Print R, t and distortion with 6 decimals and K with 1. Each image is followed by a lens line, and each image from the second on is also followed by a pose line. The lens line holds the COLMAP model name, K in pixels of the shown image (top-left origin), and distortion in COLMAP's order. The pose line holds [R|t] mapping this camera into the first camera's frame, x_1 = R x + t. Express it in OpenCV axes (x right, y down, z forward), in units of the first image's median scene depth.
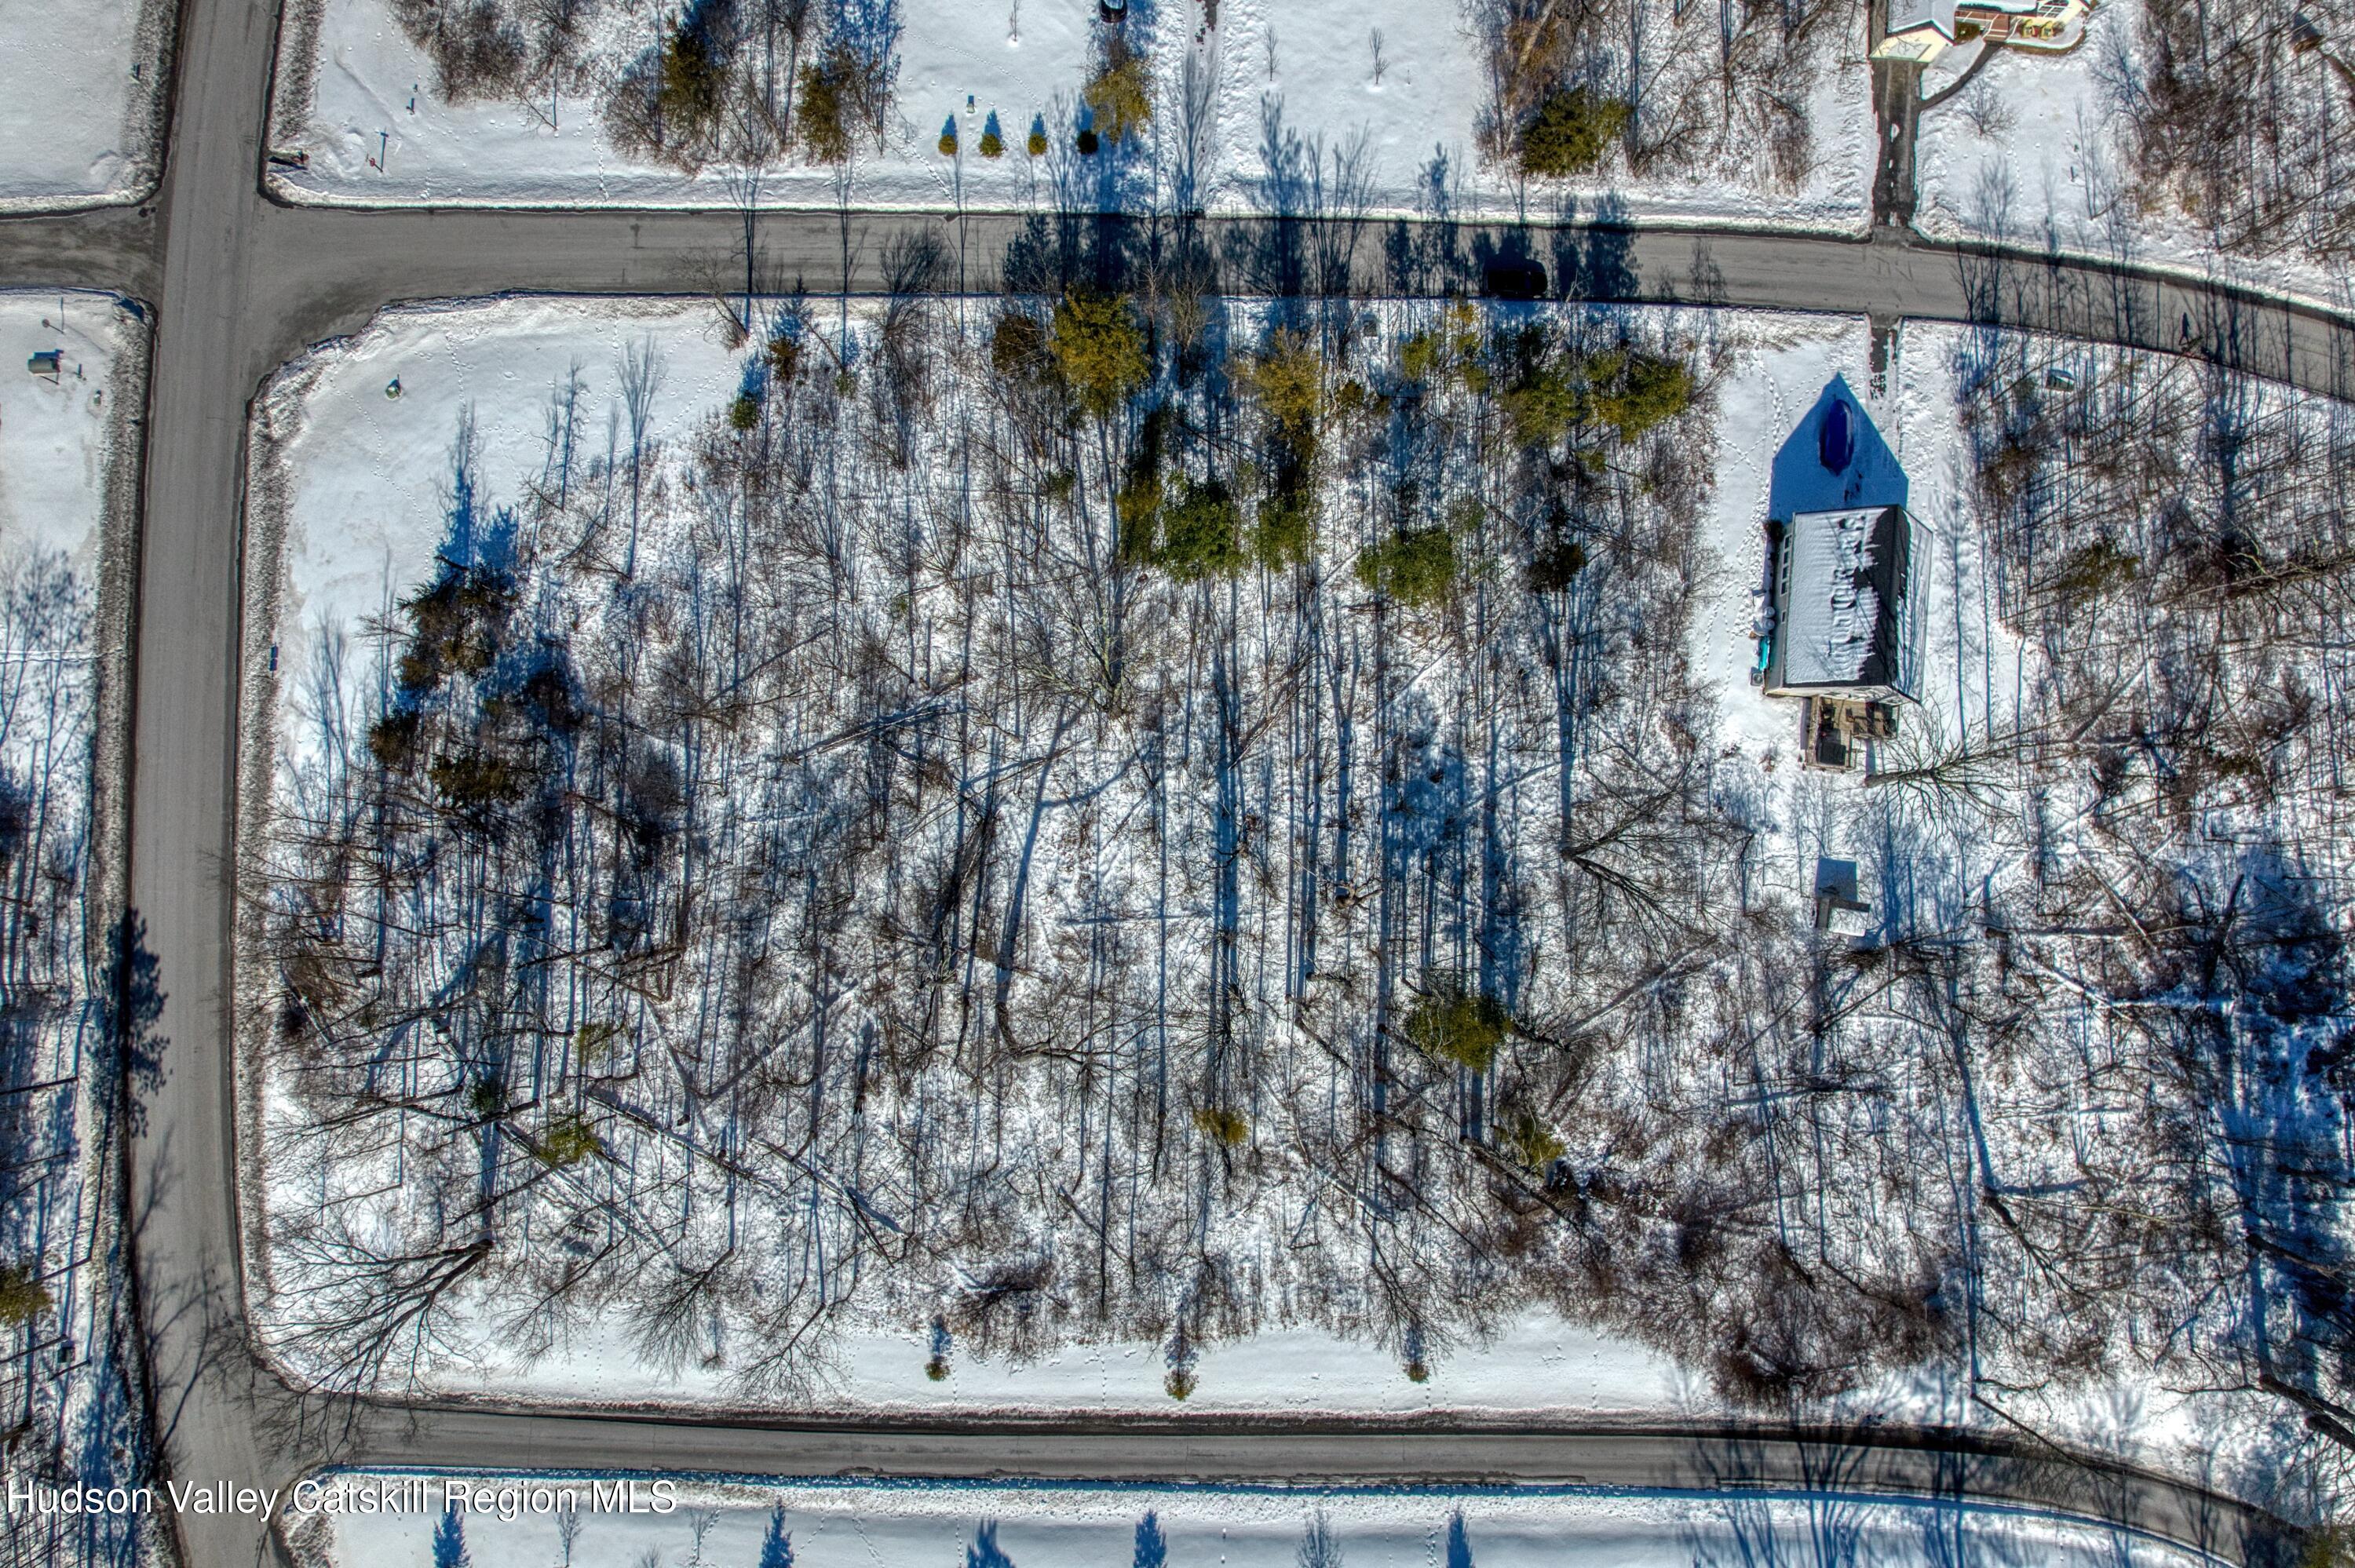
lens RADIAL K [[1513.4, 0, 1183.8], [0, 1513.4, 778.4], [0, 0, 1]] dist [-0.086134, 0.079032]
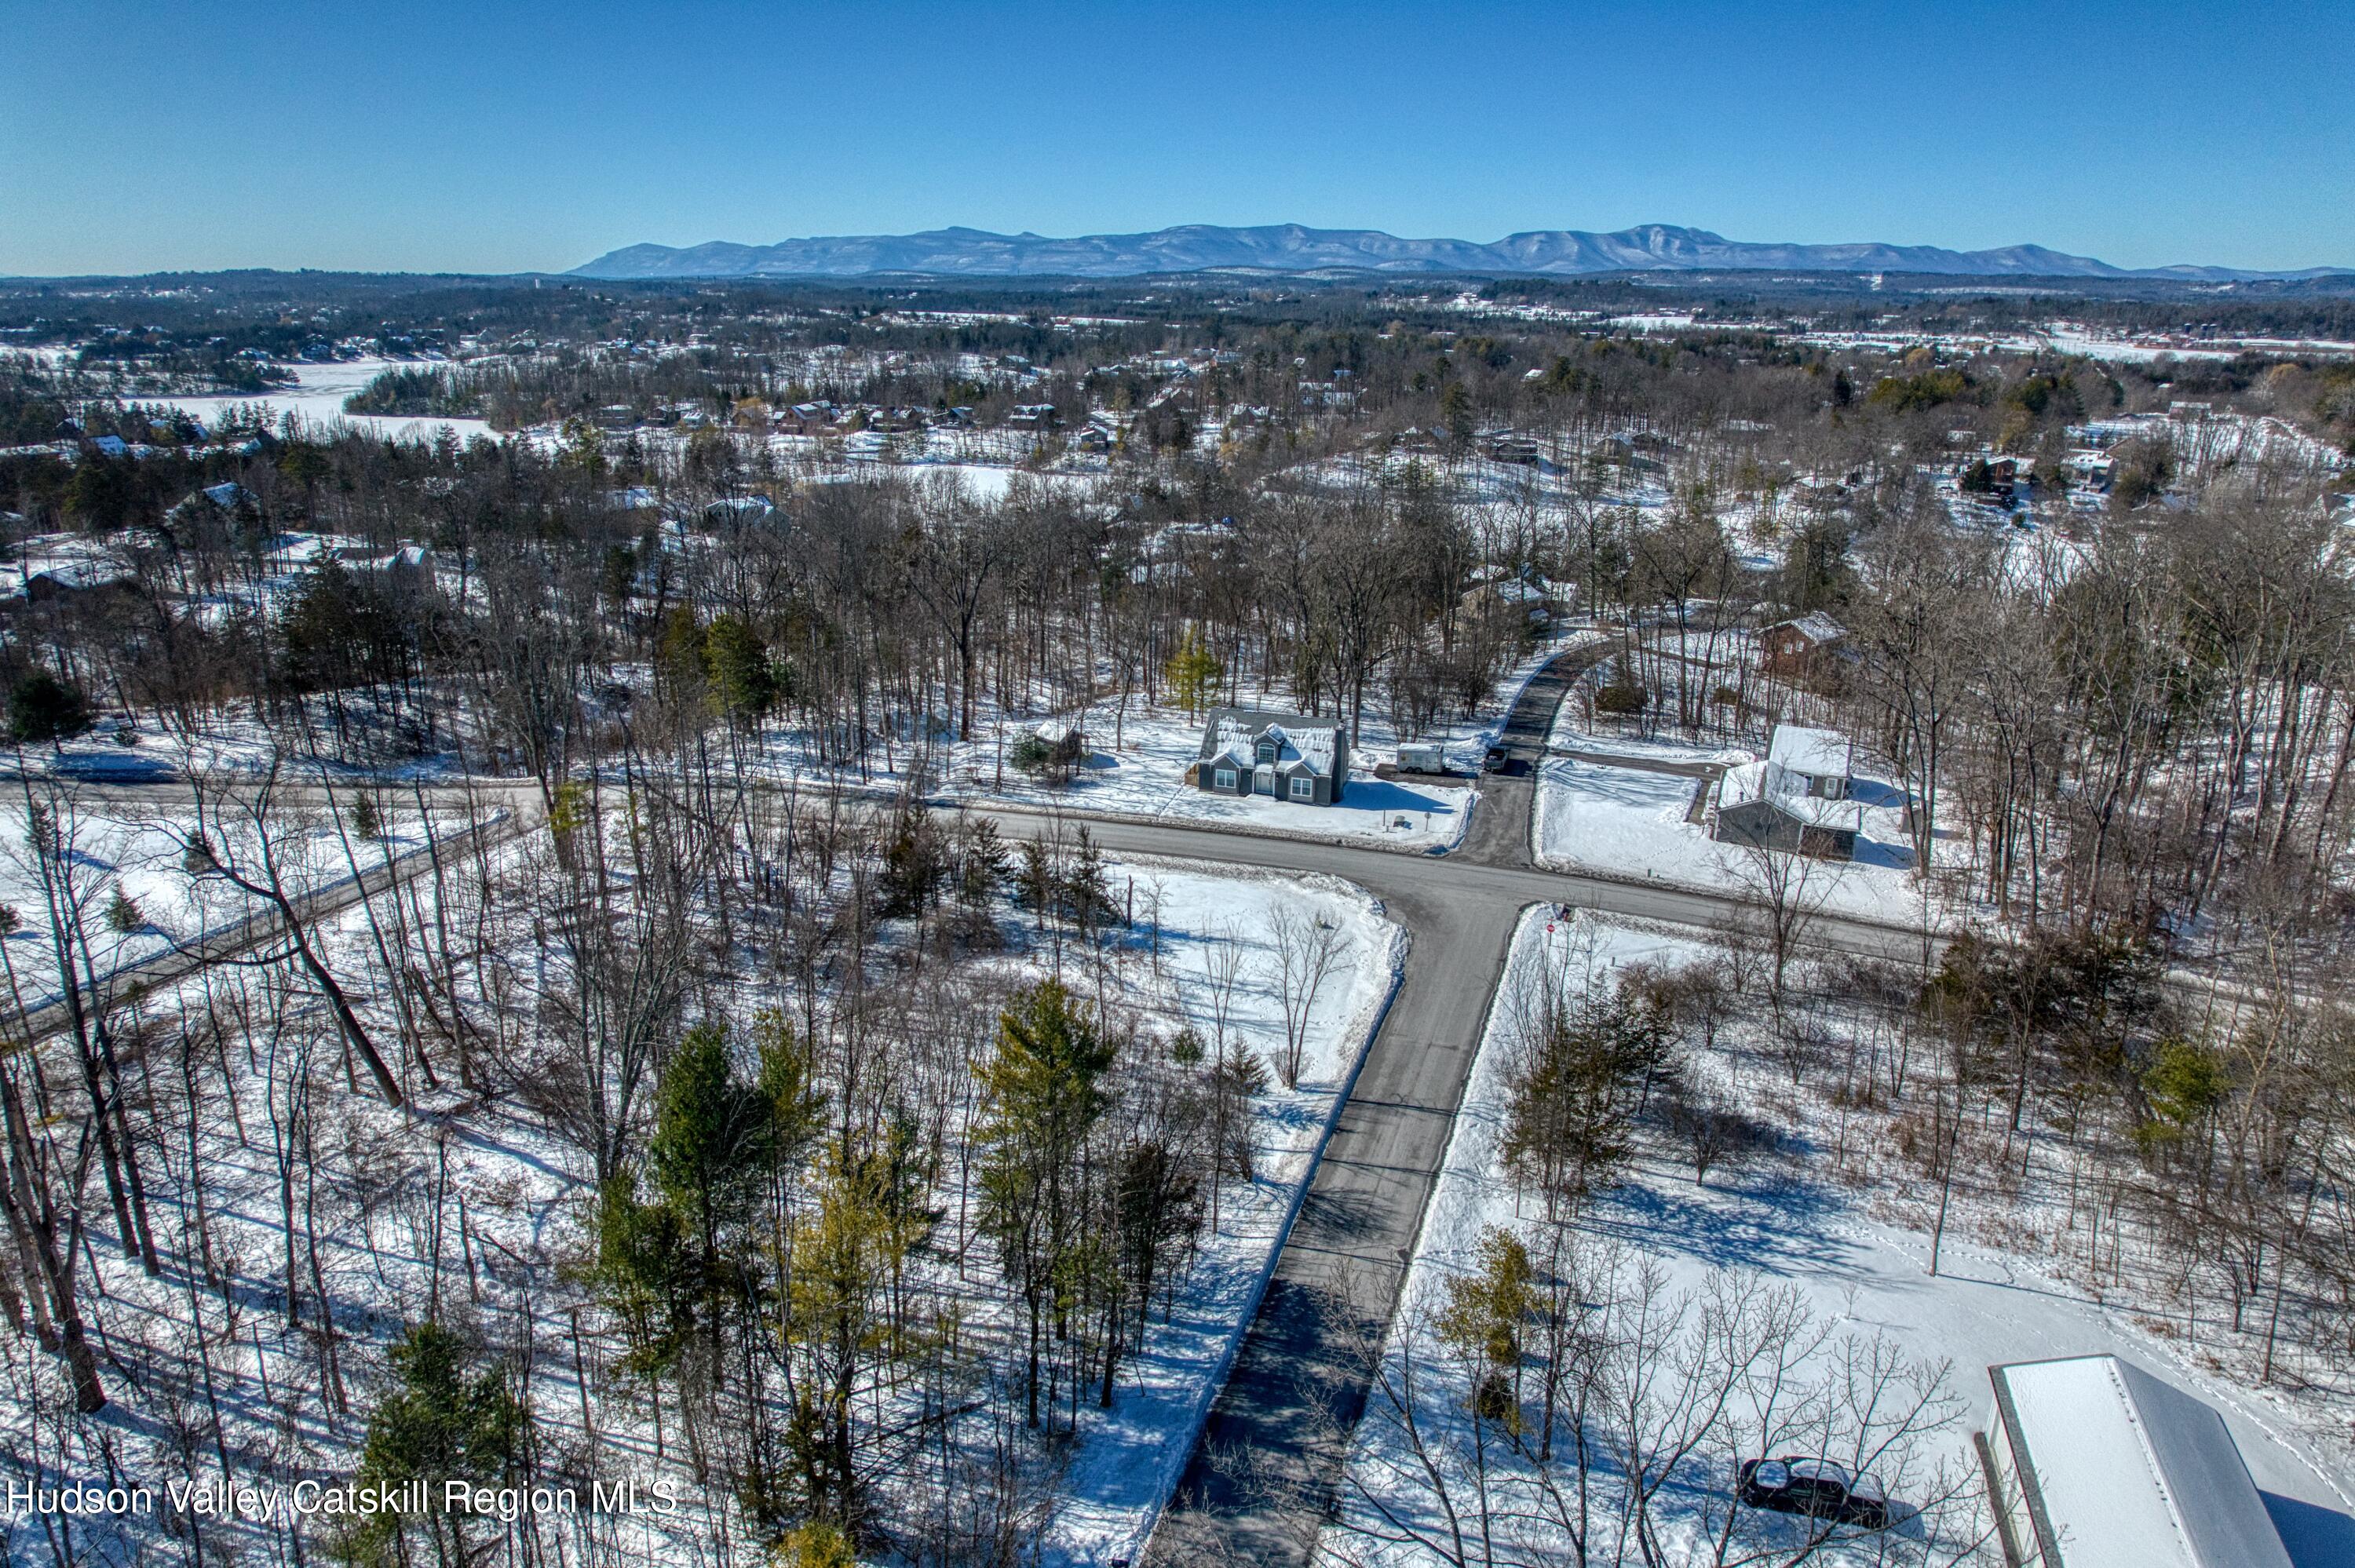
lens RADIAL K [[1513.4, 0, 1183.8], [0, 1513.4, 778.4], [0, 0, 1]] dist [-0.086134, 0.079032]
pose [[-0.293391, 0.268178, -0.917607, 0.435629], [-0.954237, -0.024004, 0.298087, -0.482418], [0.057914, 0.963070, 0.262948, 0.622231]]
